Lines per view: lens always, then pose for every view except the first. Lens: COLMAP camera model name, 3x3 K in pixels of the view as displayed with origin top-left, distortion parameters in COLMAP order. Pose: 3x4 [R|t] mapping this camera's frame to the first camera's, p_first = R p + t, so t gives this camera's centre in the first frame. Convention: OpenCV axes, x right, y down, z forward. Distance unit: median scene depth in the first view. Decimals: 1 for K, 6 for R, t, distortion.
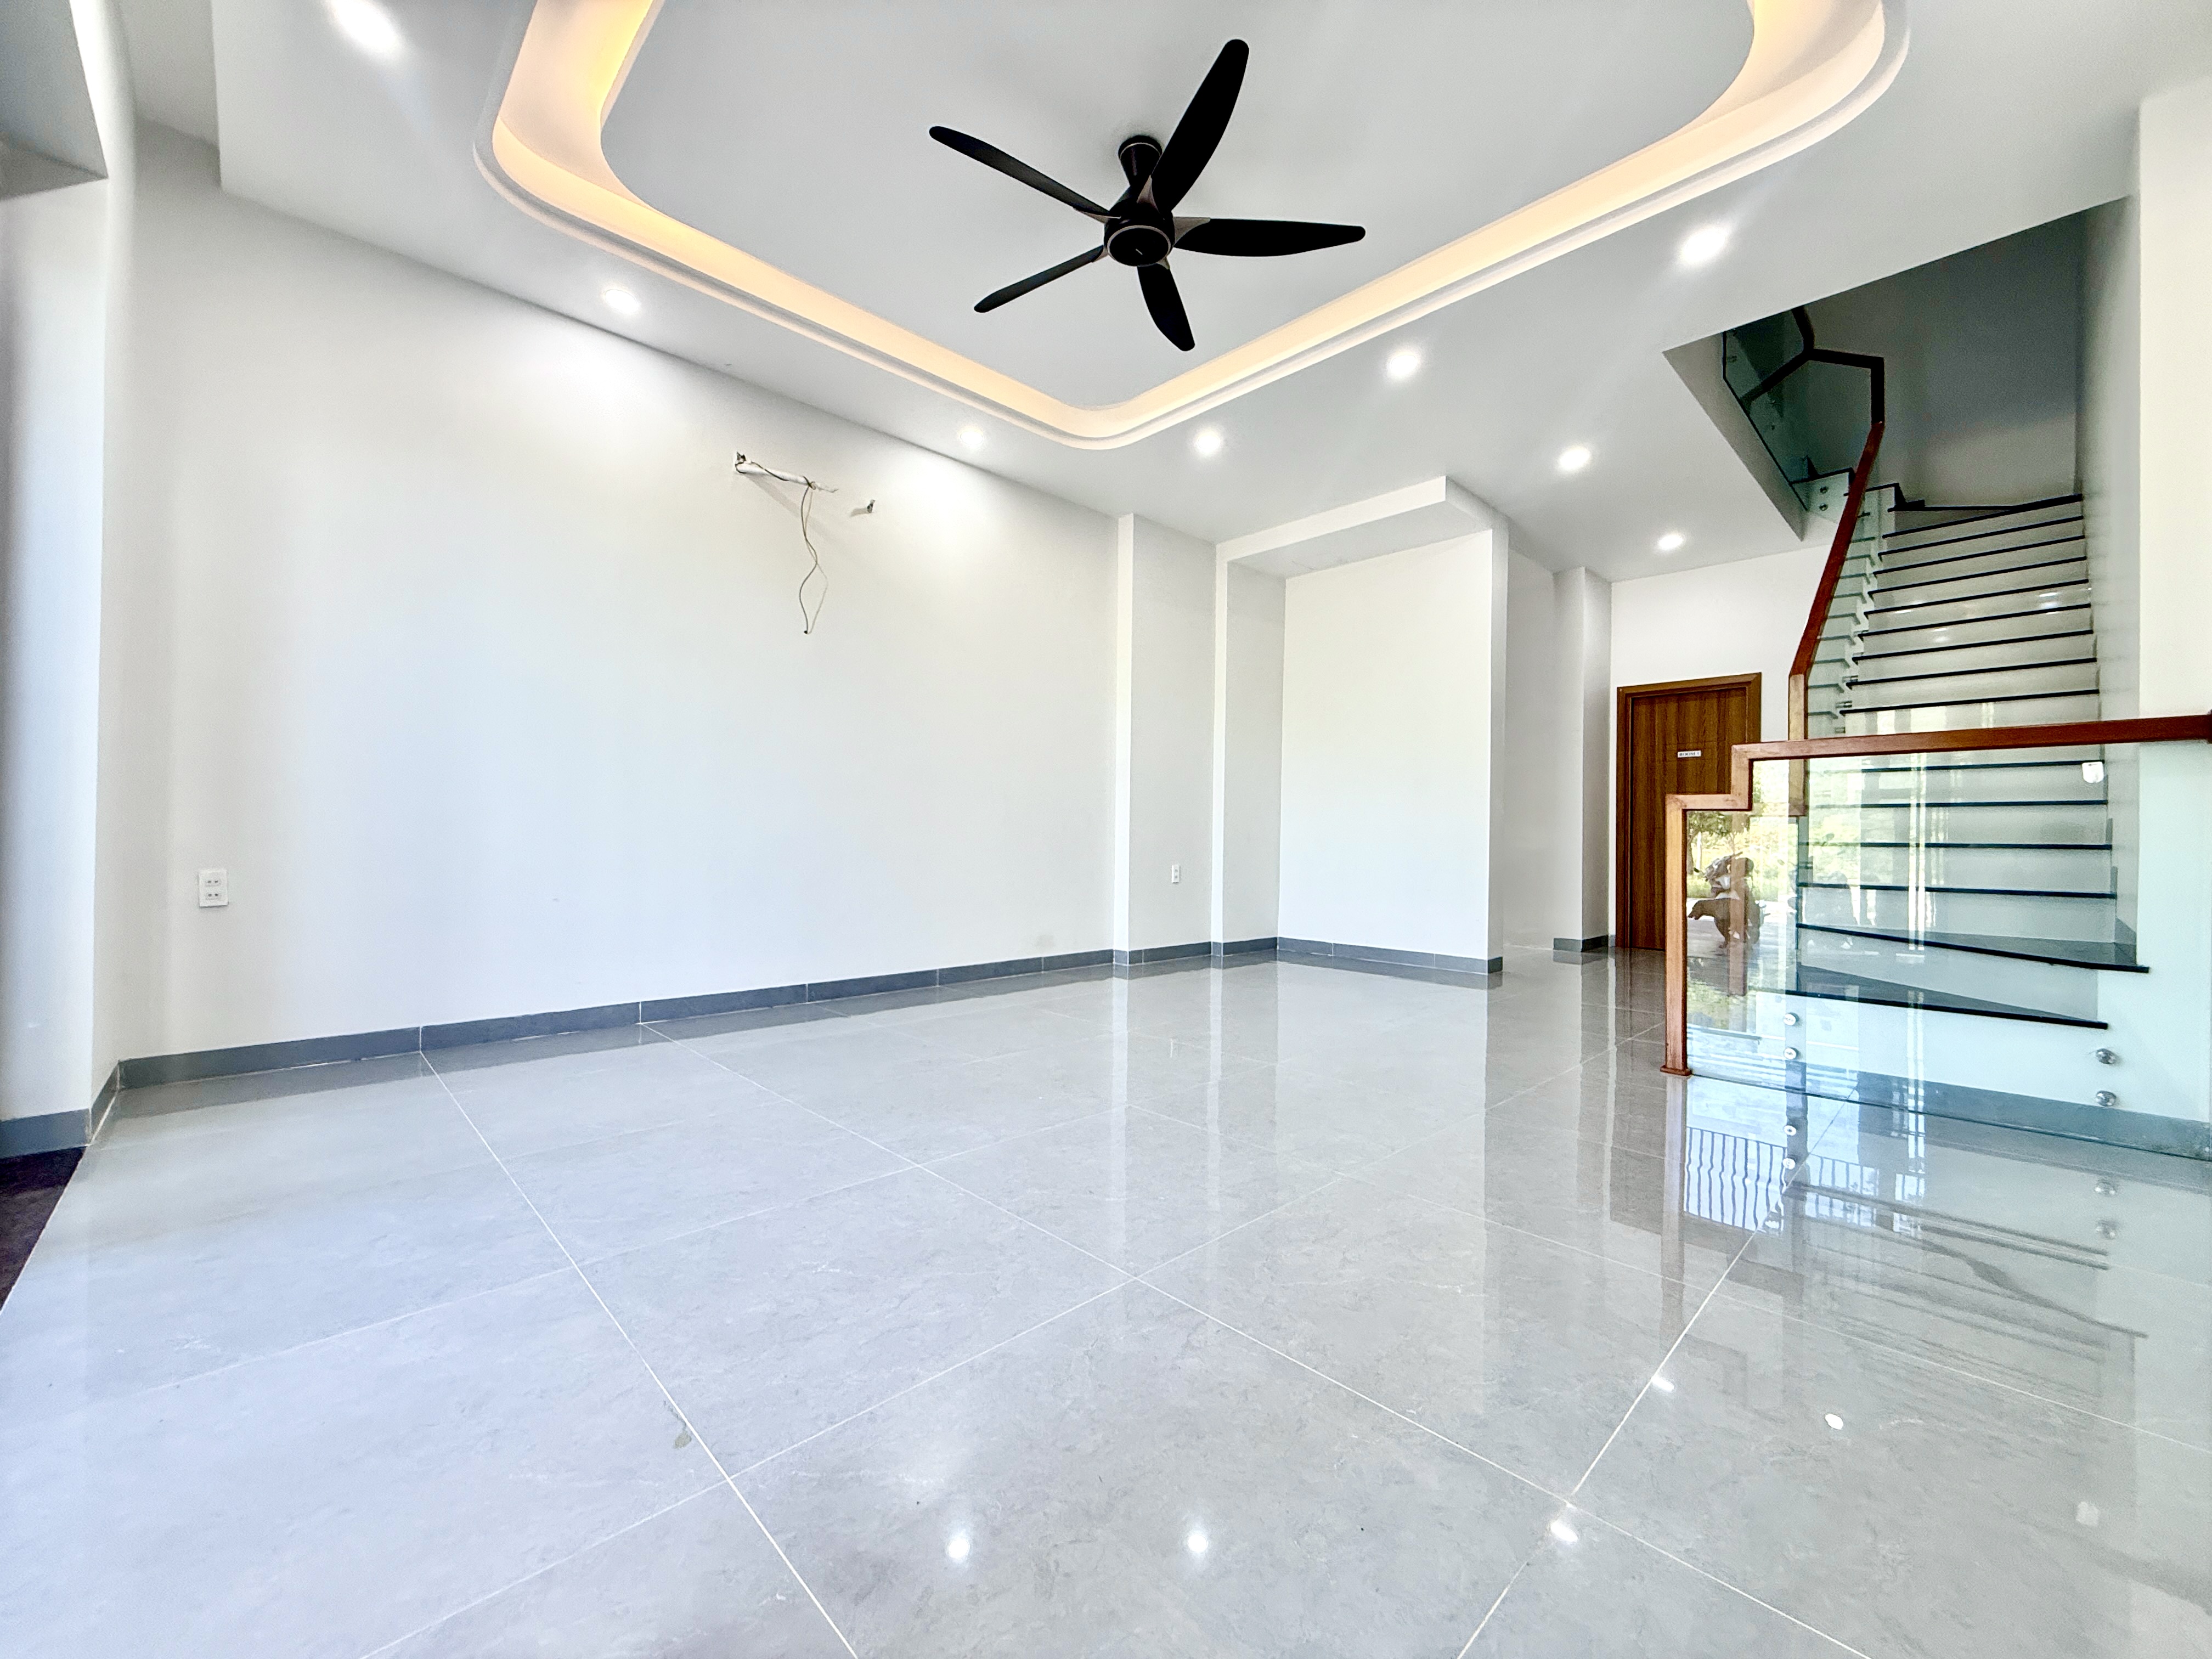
lens RADIAL K [[883.6, 0, 1100.1], [0, 883.6, 834.8], [0, 0, 1]] dist [0.001062, 0.000047]
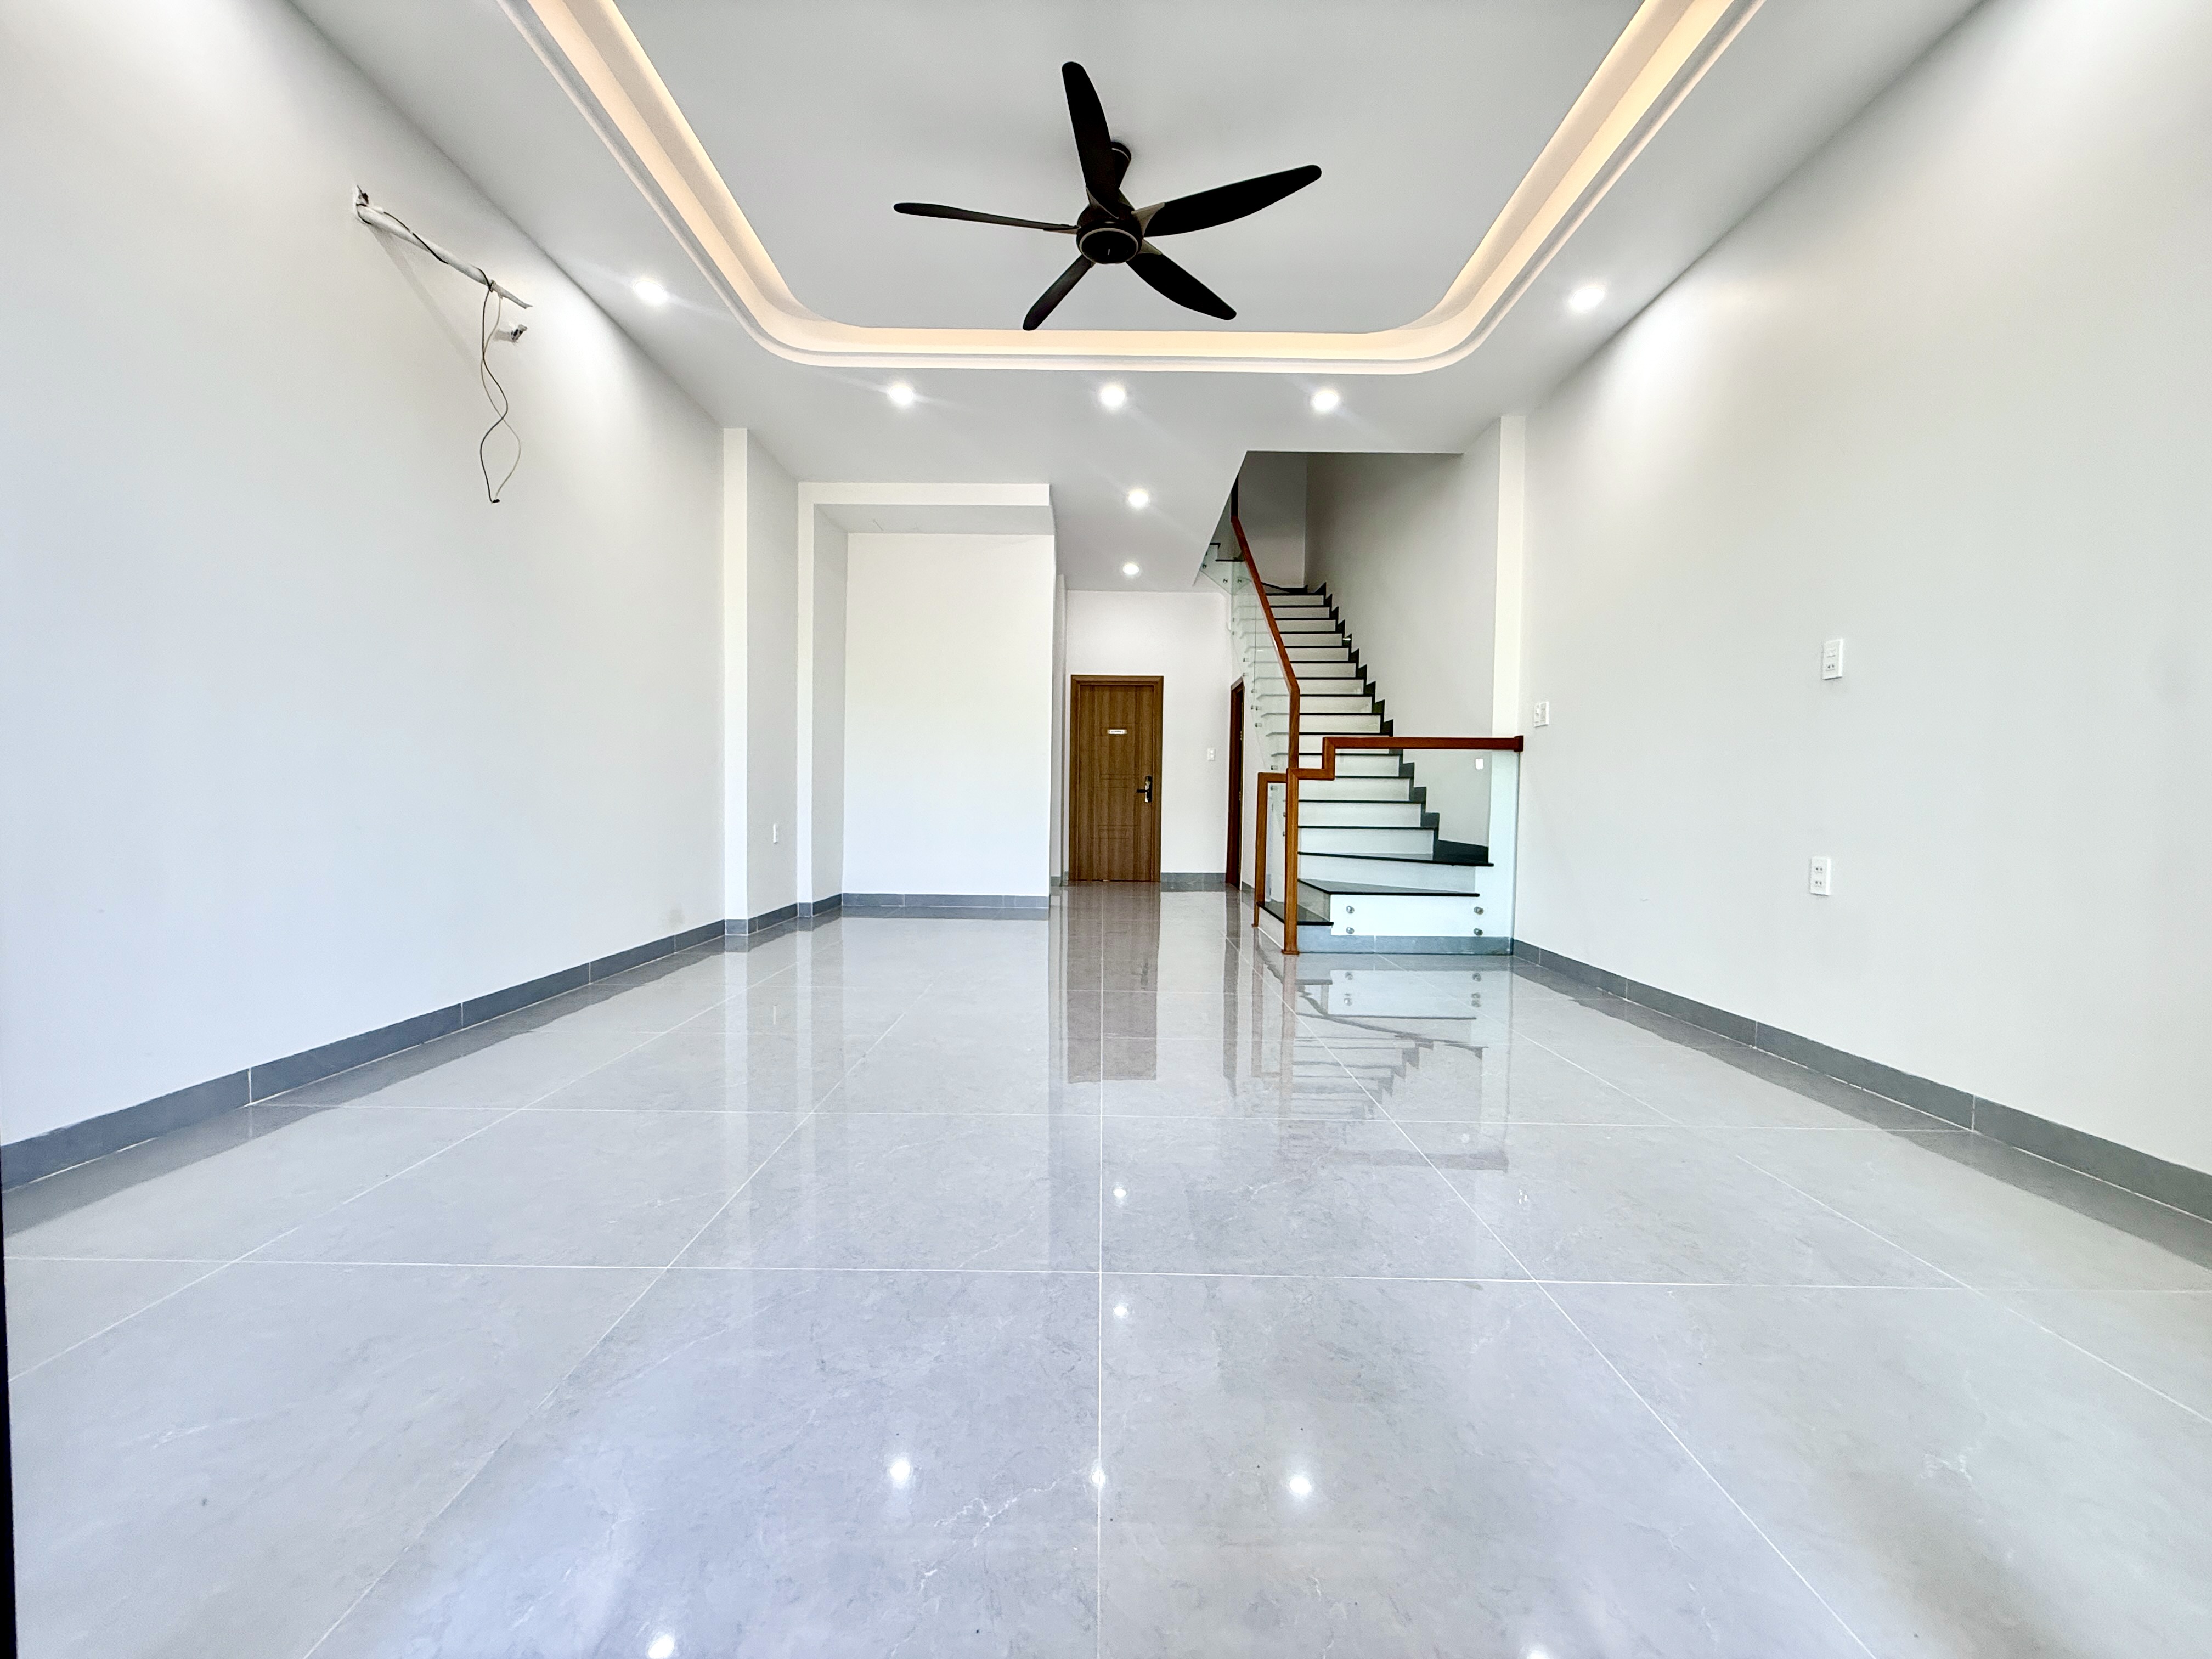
lens RADIAL K [[883.6, 0, 1101.7], [0, 883.6, 833.8], [0, 0, 1]] dist [0.001062, 0.000047]
pose [[0.692658, -0.029795, 0.720651, -0.434231], [-0.007081, 0.998817, 0.048102, -0.002774], [-0.721232, -0.038421, 0.691627, 0.135892]]
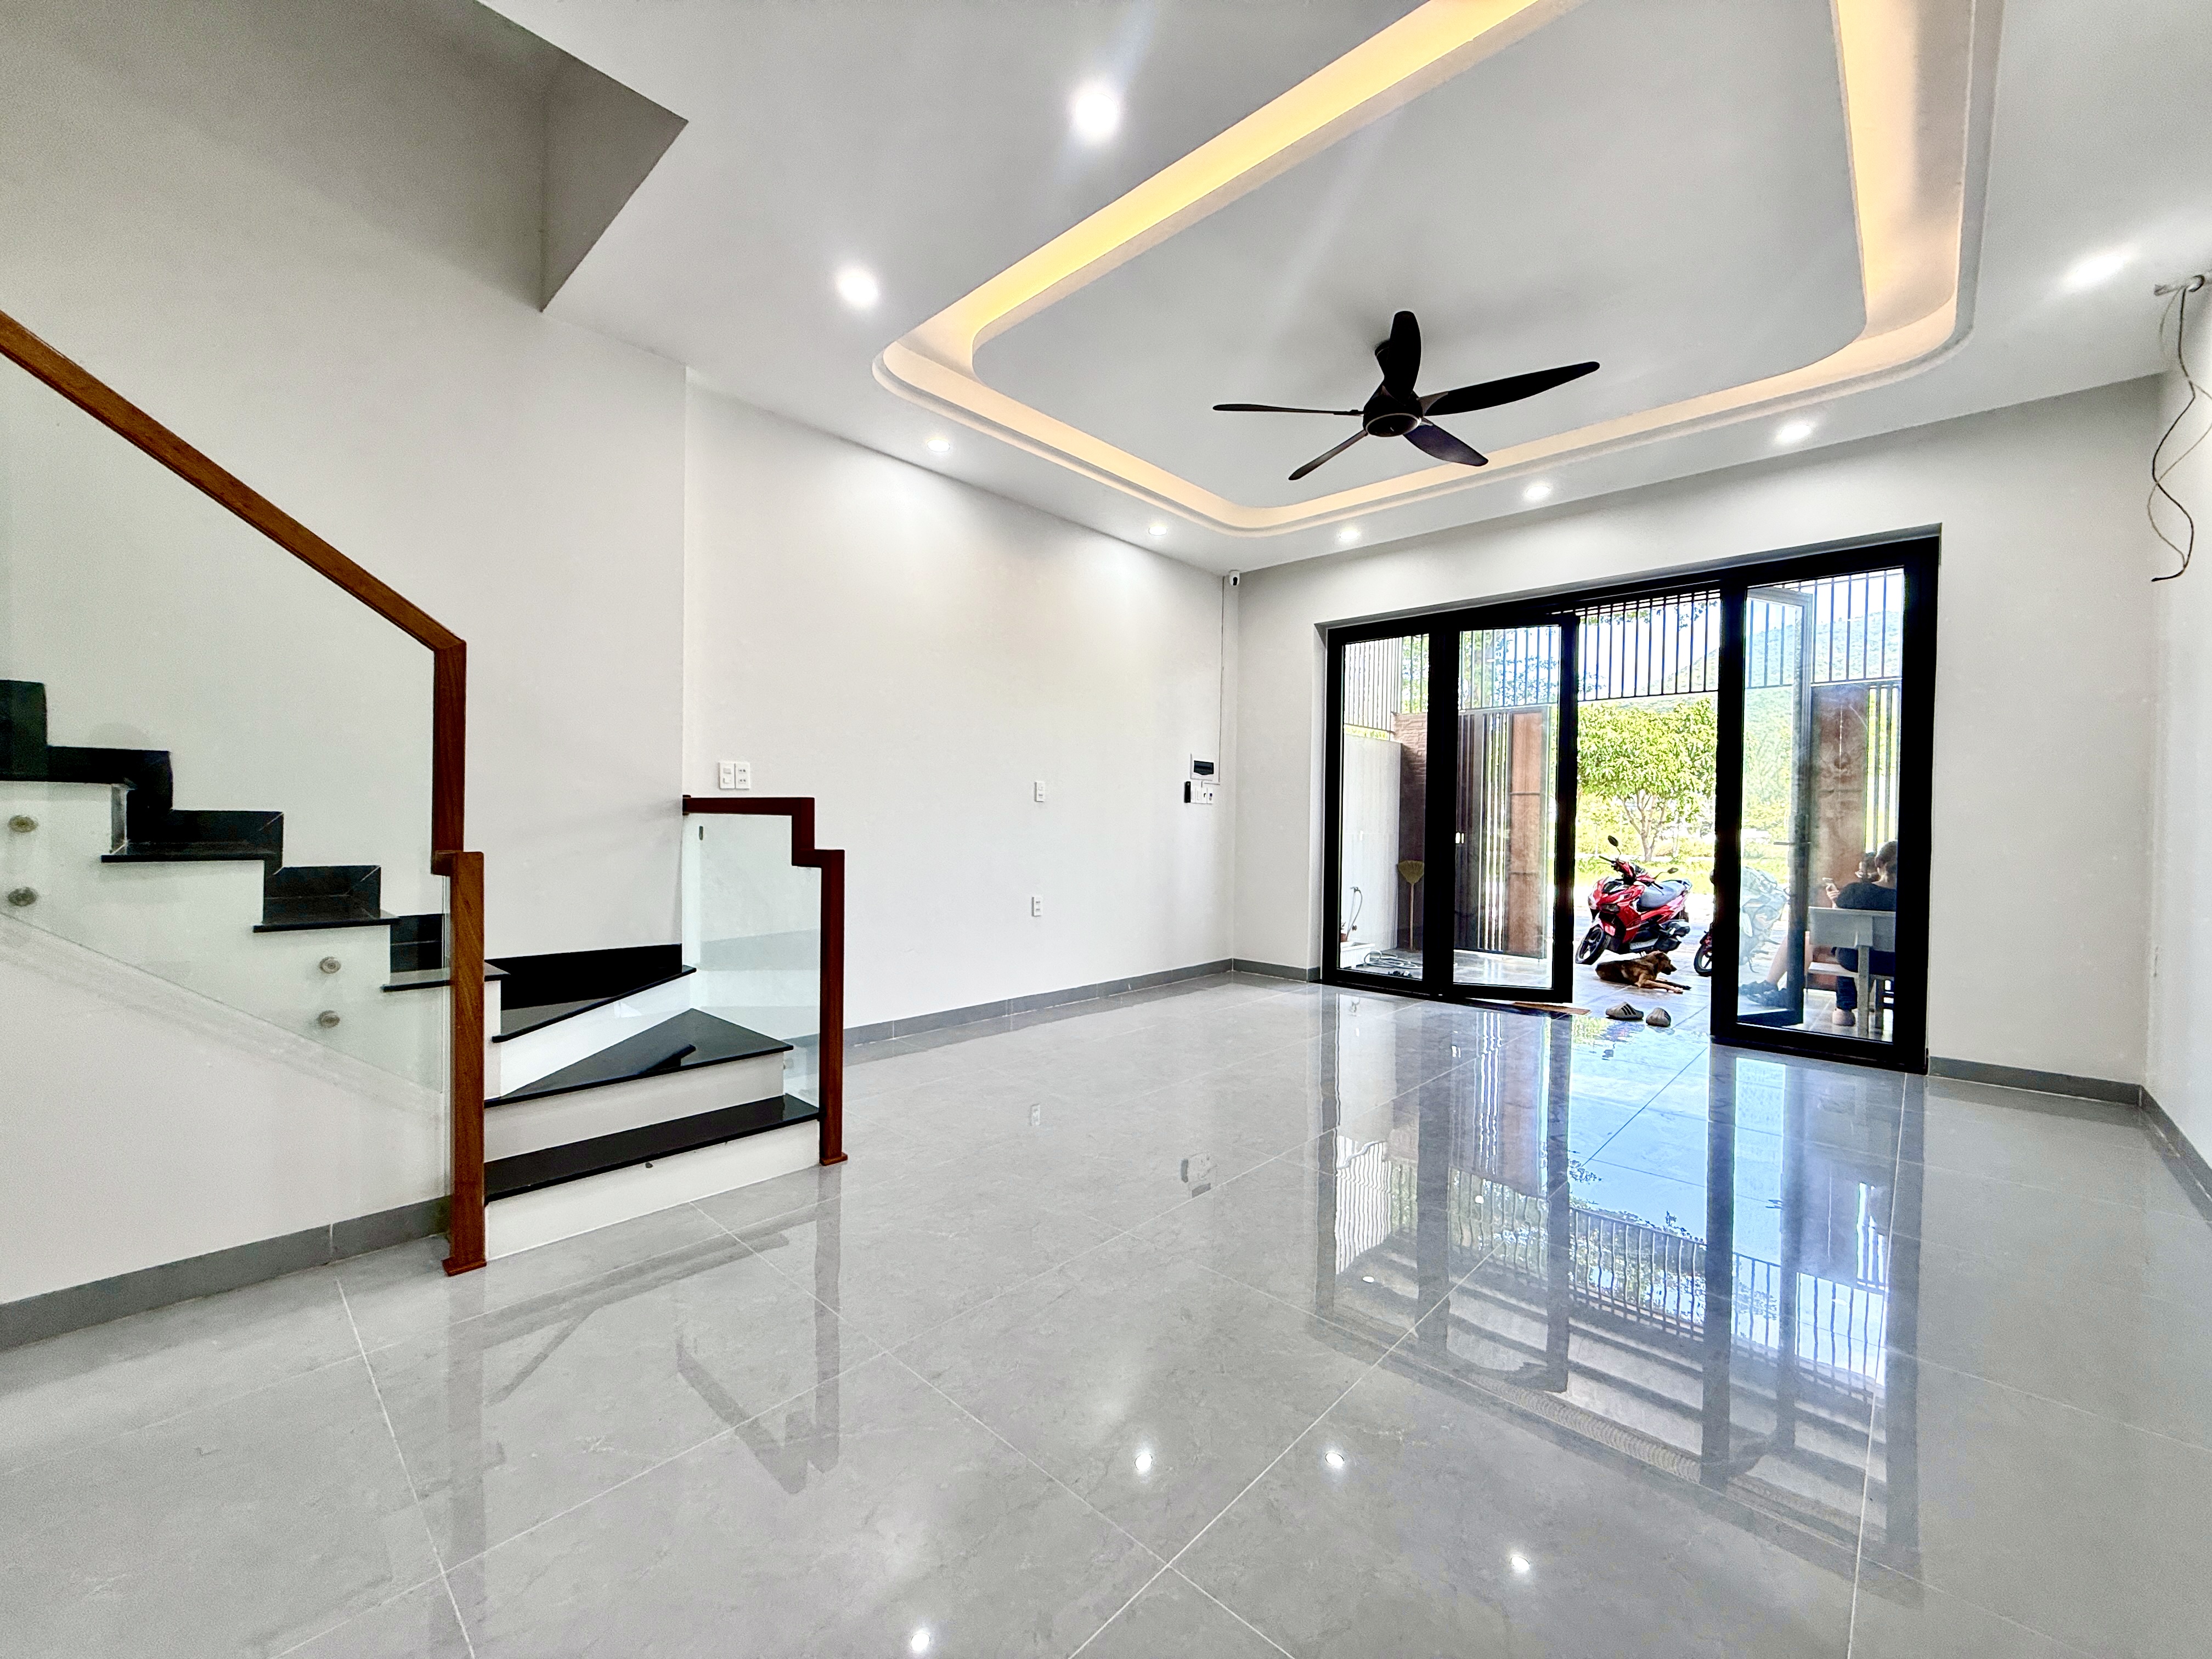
lens RADIAL K [[883.6, 0, 1108.5], [0, 883.6, 824.3], [0, 0, 1]] dist [0.001062, 0.000047]
pose [[-0.998205, -0.021290, -0.055982, 0.288717], [-0.021000, 0.999763, -0.005763, -0.046054], [0.056091, -0.004578, -0.998415, 1.279052]]
